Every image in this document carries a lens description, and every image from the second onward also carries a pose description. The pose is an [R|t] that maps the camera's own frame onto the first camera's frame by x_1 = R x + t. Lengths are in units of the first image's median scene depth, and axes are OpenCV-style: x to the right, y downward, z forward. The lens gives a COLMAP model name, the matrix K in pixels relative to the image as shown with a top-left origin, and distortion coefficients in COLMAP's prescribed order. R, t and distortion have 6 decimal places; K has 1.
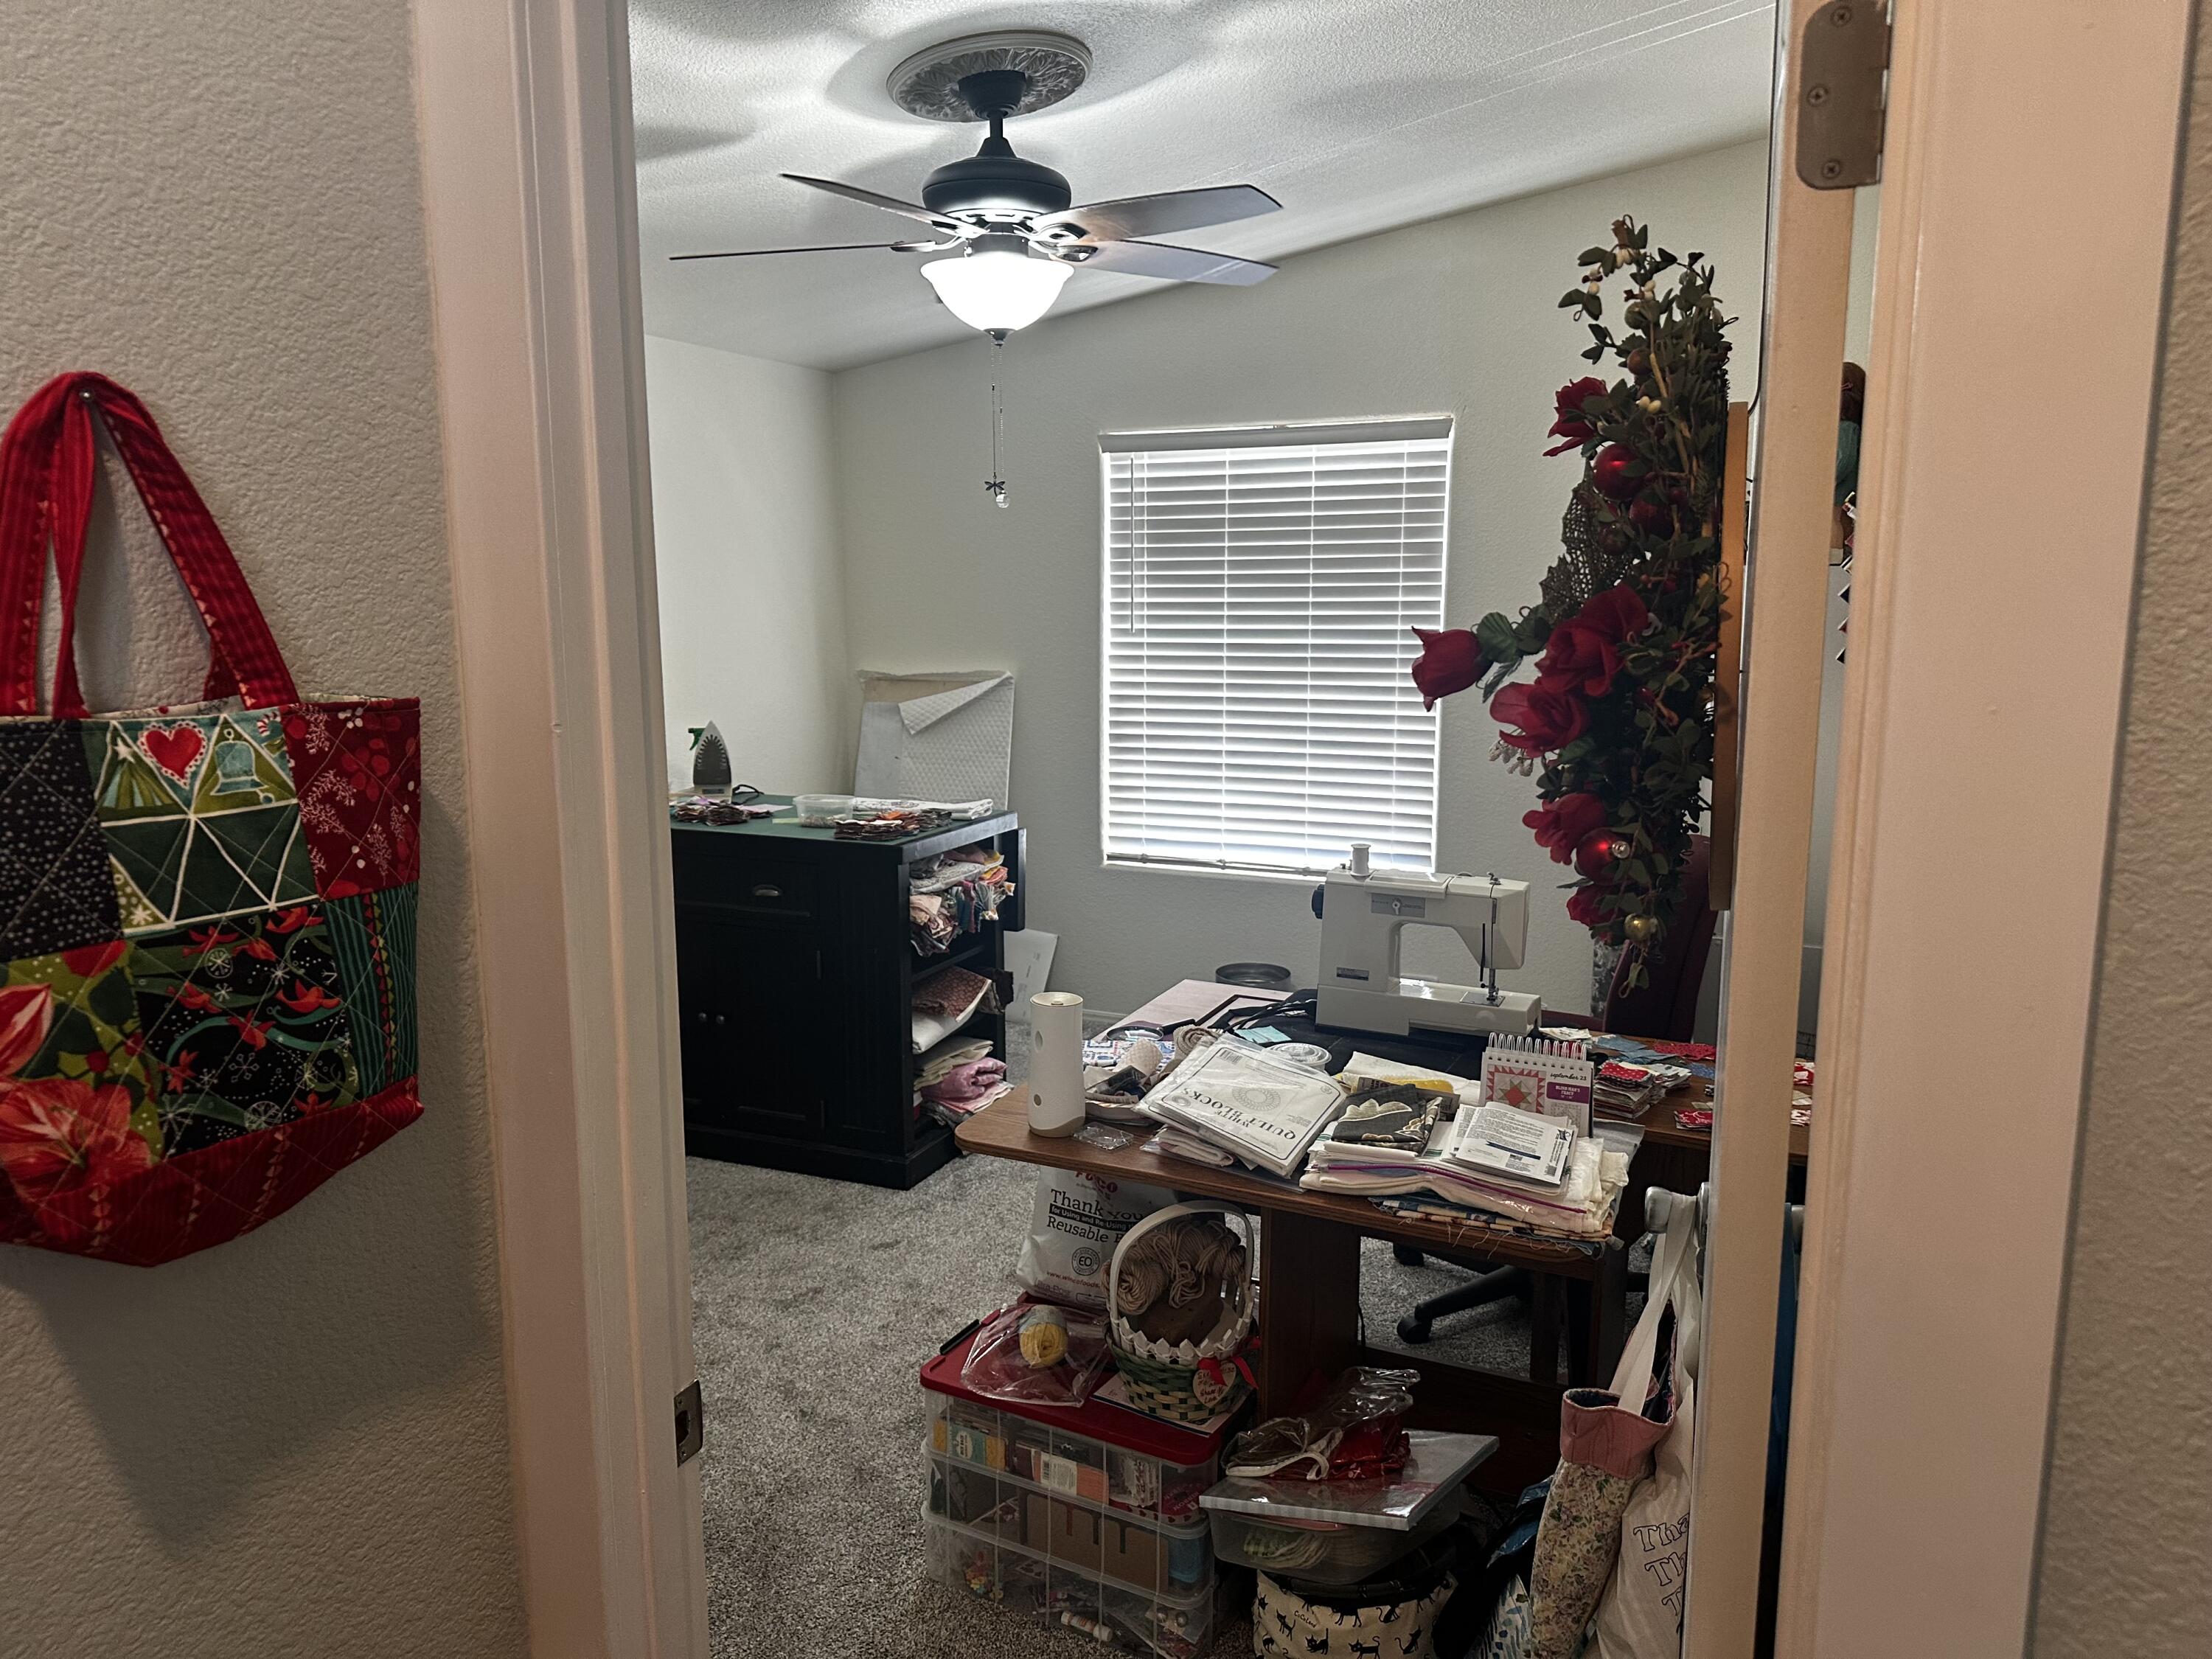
lens RADIAL K [[1560.7, 0, 1106.0], [0, 1560.7, 829.5], [0, 0, 1]] dist [0.003839, -0.005592]
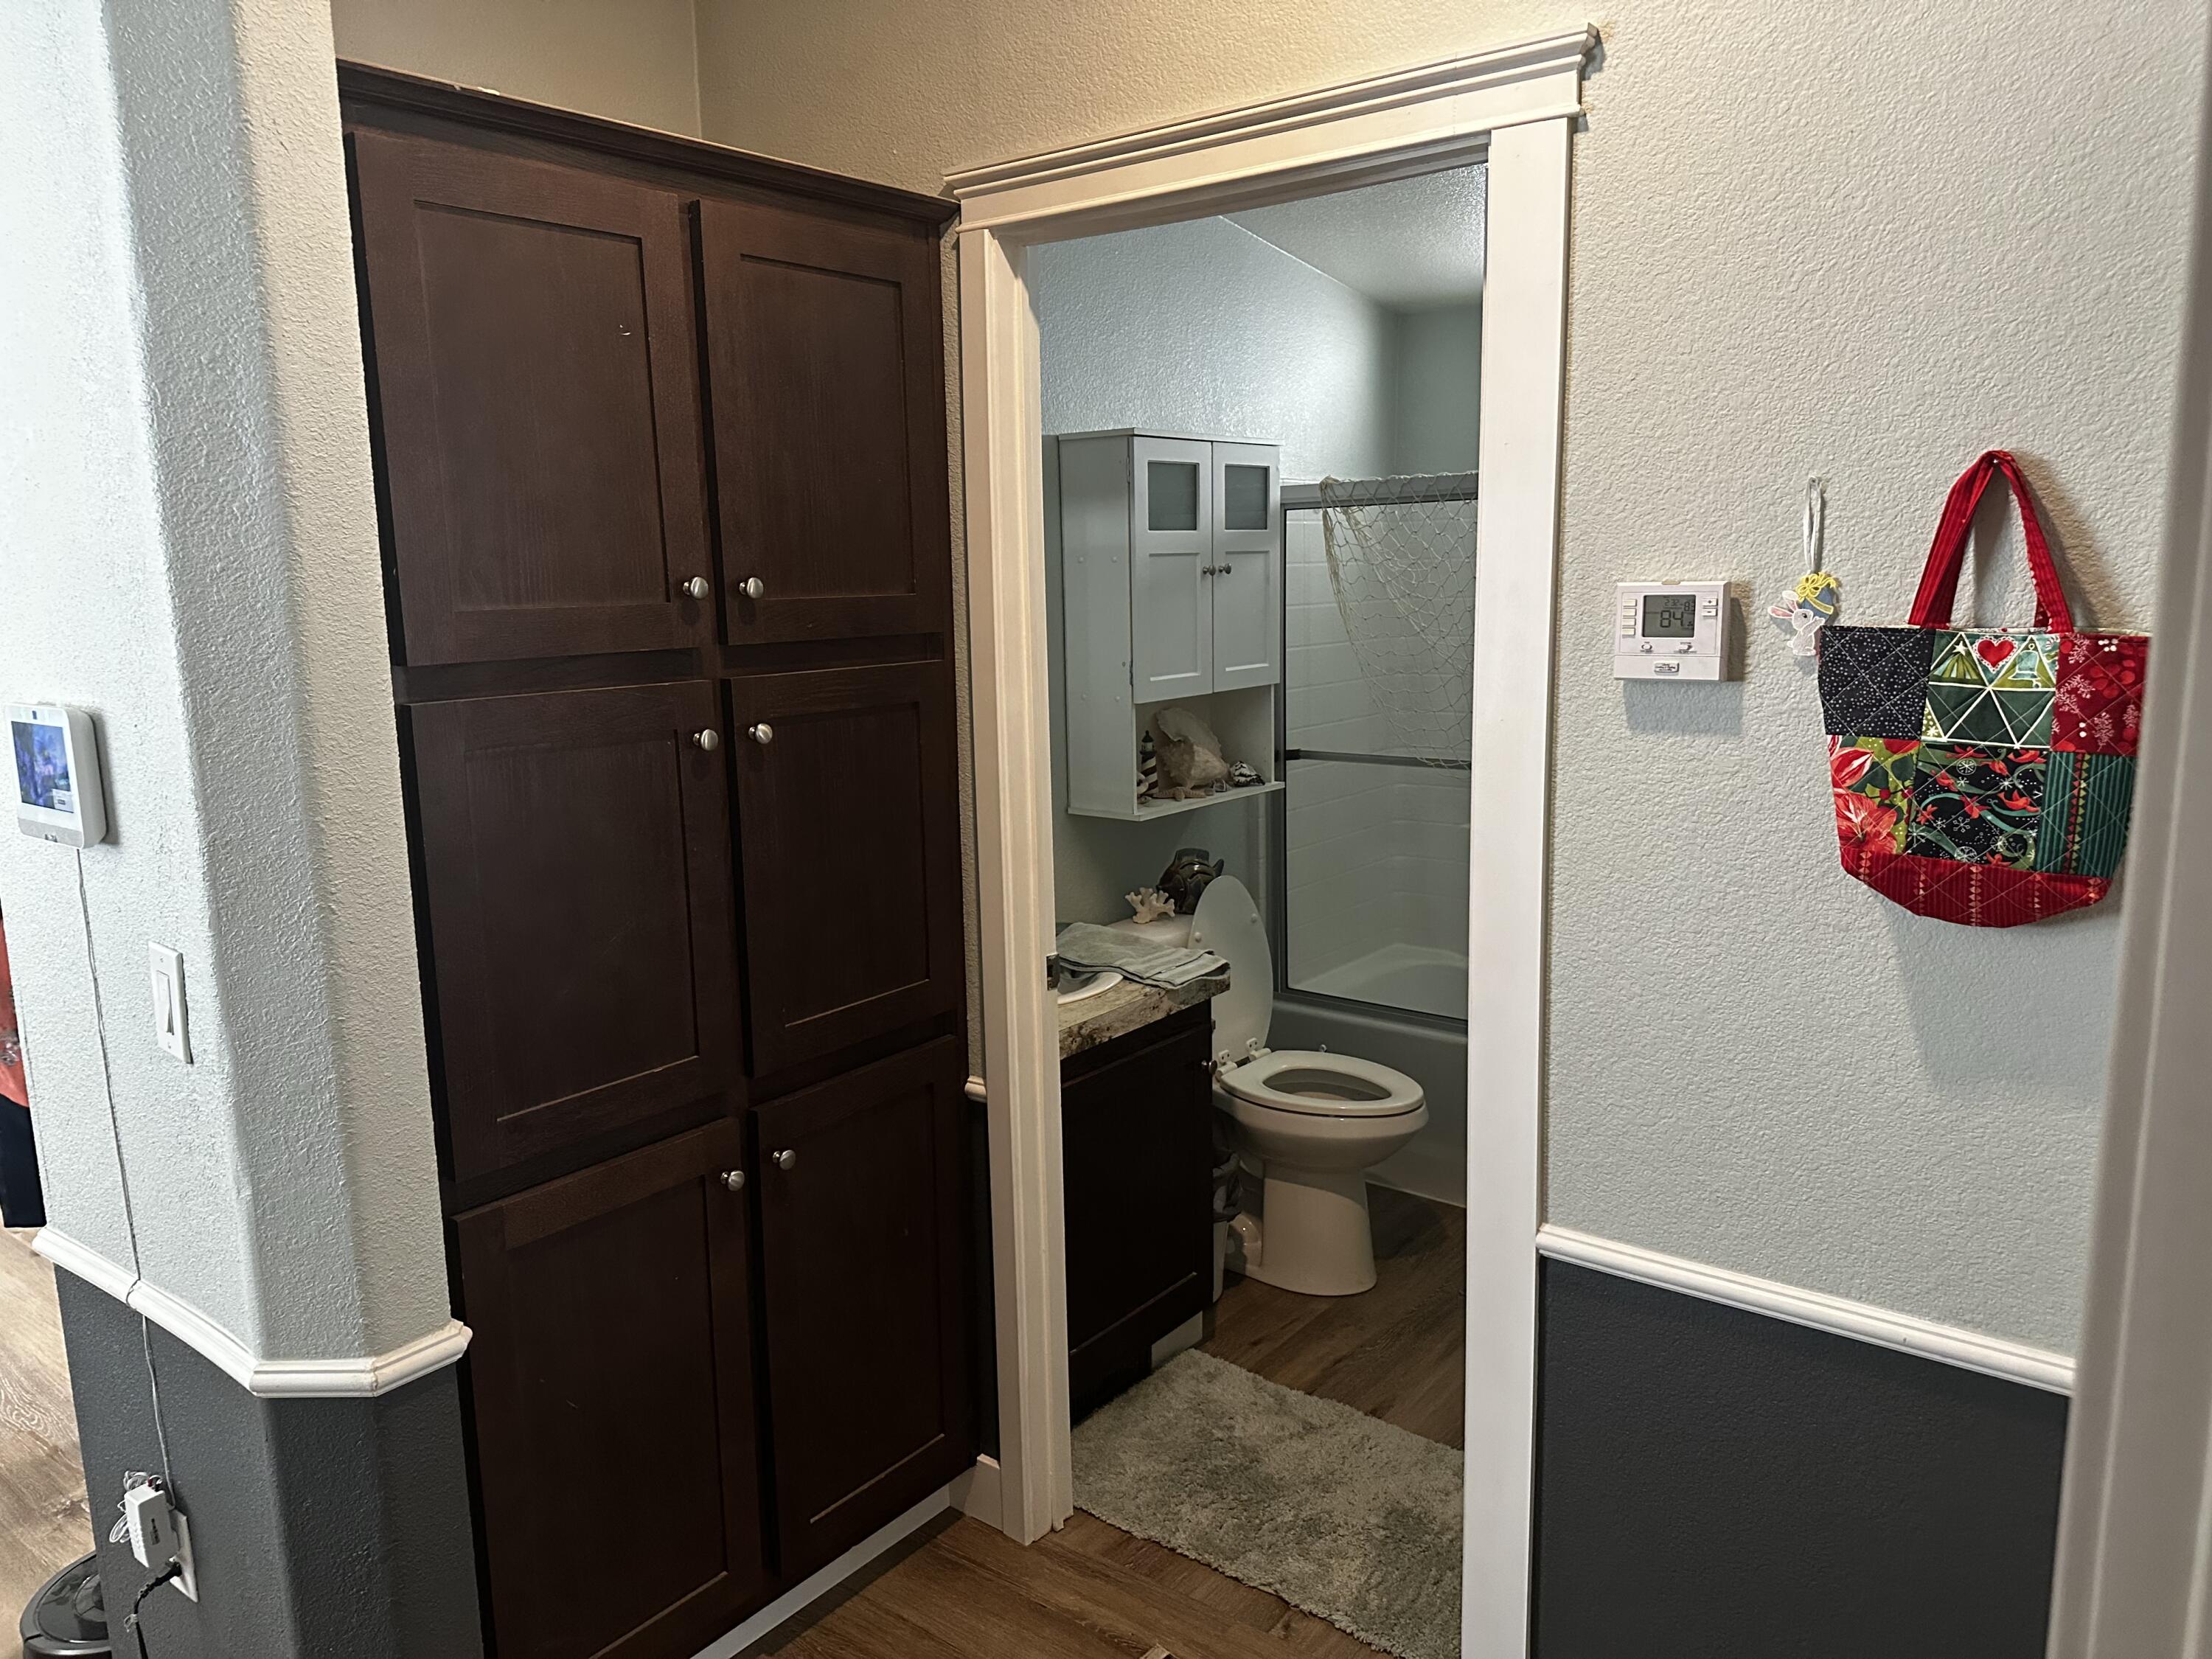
lens RADIAL K [[1560.7, 0, 1106.0], [0, 1560.7, 829.5], [0, 0, 1]] dist [0.003839, -0.005592]
pose [[-0.233587, 0.179767, -0.955573, 1.434613], [-0.136776, 0.966914, 0.215335, -0.100354], [0.962668, 0.180999, -0.201271, 0.396006]]
